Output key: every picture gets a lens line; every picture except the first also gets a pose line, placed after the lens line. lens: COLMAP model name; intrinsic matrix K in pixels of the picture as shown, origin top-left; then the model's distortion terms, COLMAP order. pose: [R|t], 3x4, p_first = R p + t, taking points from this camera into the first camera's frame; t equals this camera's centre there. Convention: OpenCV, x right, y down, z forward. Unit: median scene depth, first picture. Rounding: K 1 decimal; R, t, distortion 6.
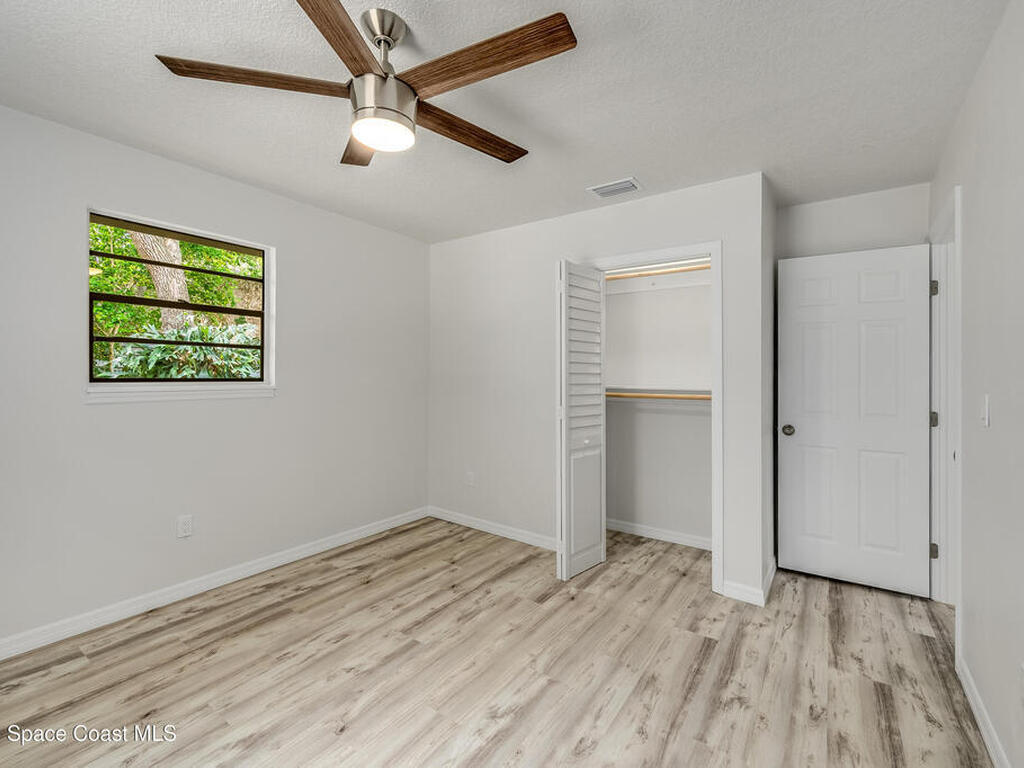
lens RADIAL K [[468.3, 0, 512.3], [0, 468.3, 363.7], [0, 0, 1]] dist [-0.000939, -0.000462]
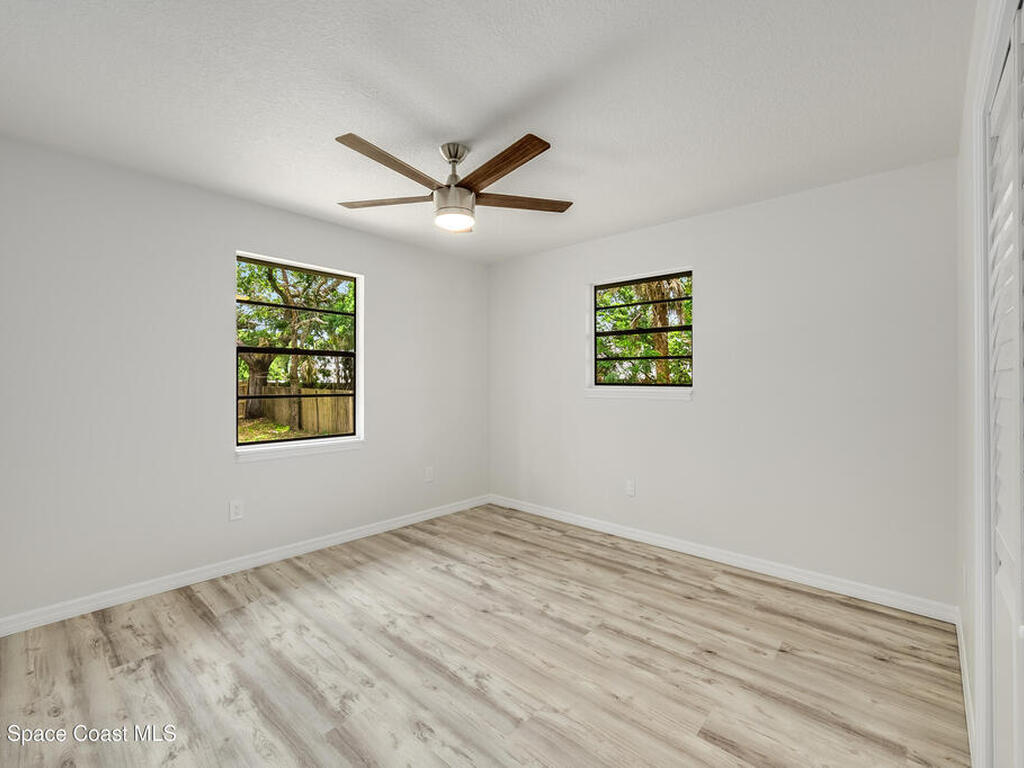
lens RADIAL K [[457.6, 0, 514.5], [0, 457.6, 375.0], [0, 0, 1]] dist [-0.000087, -0.000416]
pose [[-0.125359, -0.018791, -0.991933, 0.731712], [0.015777, 0.999656, -0.020931, 0.031701], [0.991986, -0.018274, -0.125020, 0.851402]]
